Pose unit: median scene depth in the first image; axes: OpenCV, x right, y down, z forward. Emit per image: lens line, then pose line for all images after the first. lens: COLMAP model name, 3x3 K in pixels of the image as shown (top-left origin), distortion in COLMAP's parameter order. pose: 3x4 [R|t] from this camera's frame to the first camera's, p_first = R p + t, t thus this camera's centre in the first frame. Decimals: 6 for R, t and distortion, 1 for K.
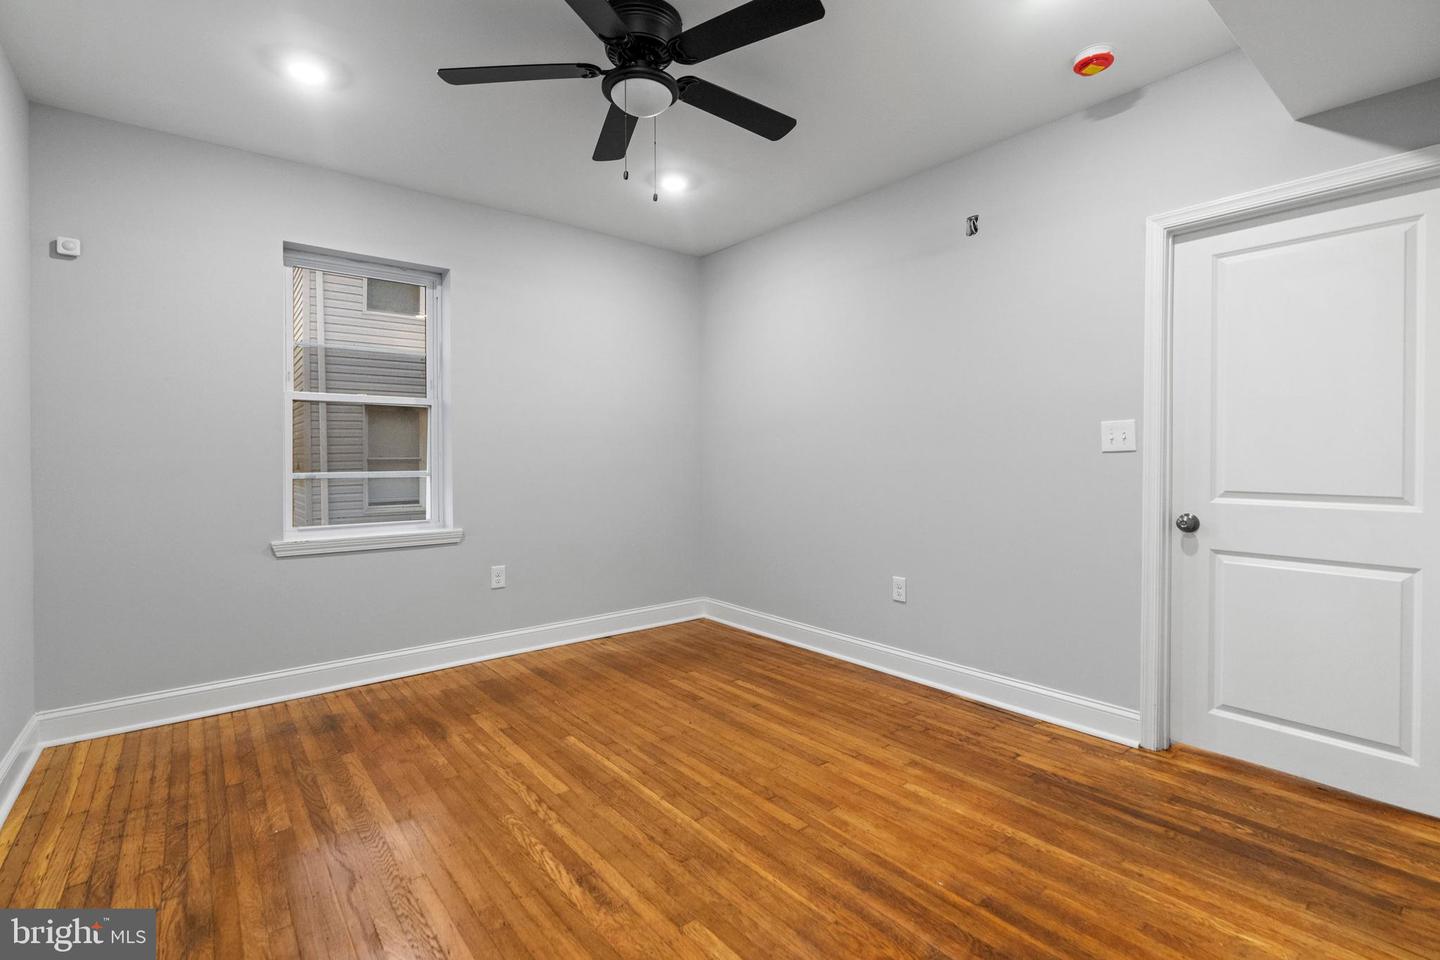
lens RADIAL K [[663.8, 0, 717.9], [0, 663.8, 457.4], [0, 0, 1]] dist [-0.000002, 0.000590]
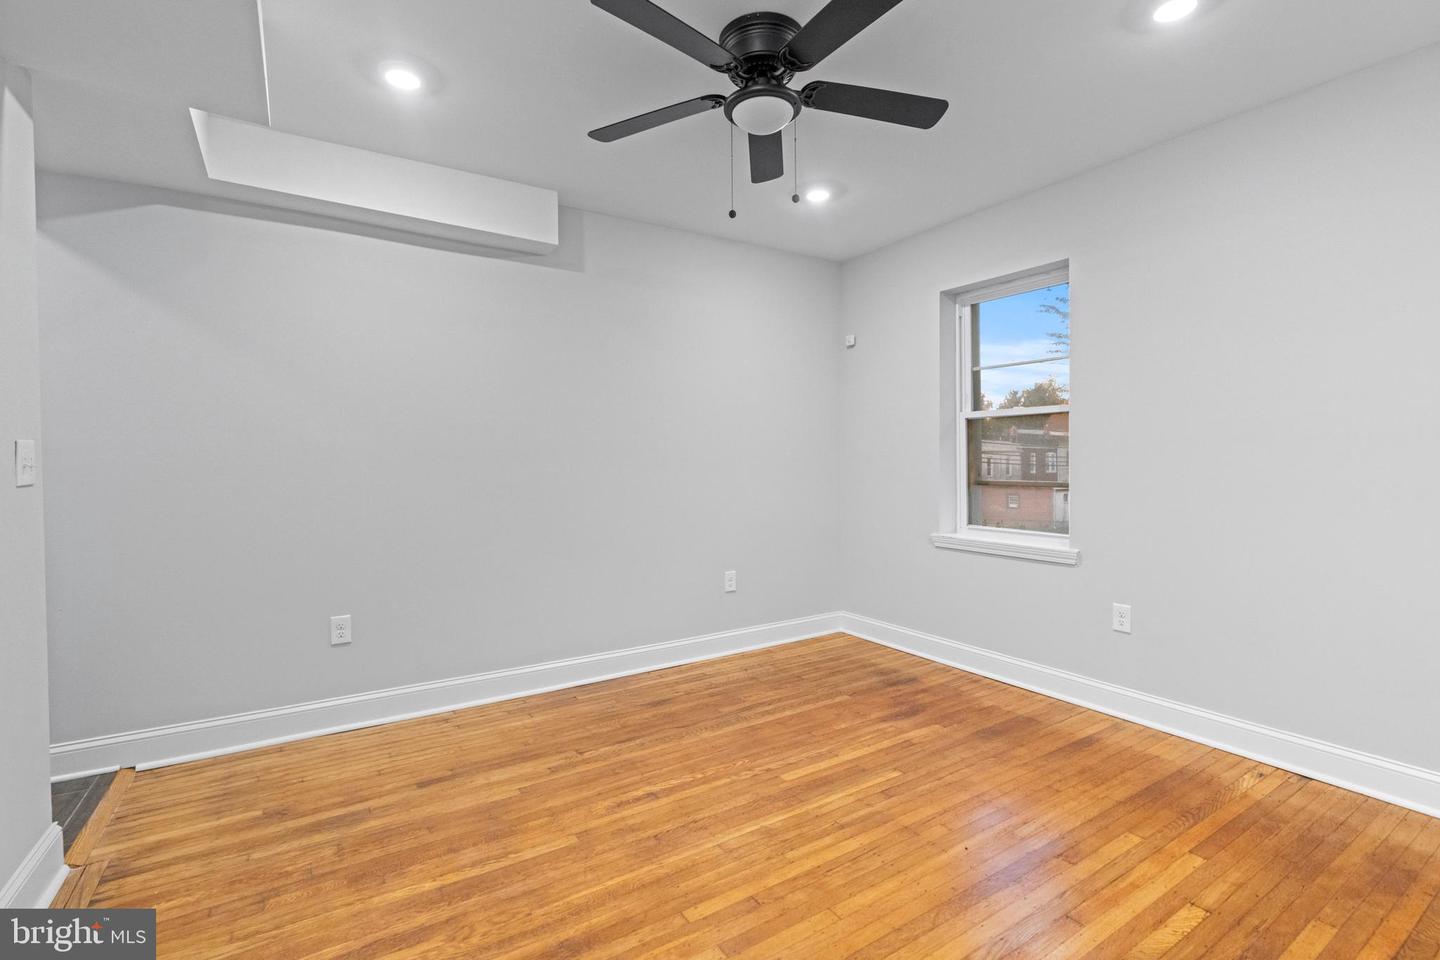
lens RADIAL K [[651.5, 0, 723.0], [0, 651.5, 464.0], [0, 0, 1]] dist [0.000233, 0.000453]
pose [[-0.103081, 0.012393, -0.994596, 0.765702], [0.009866, 0.999886, 0.011437, -0.031609], [0.994624, -0.008634, -0.103191, 0.911986]]
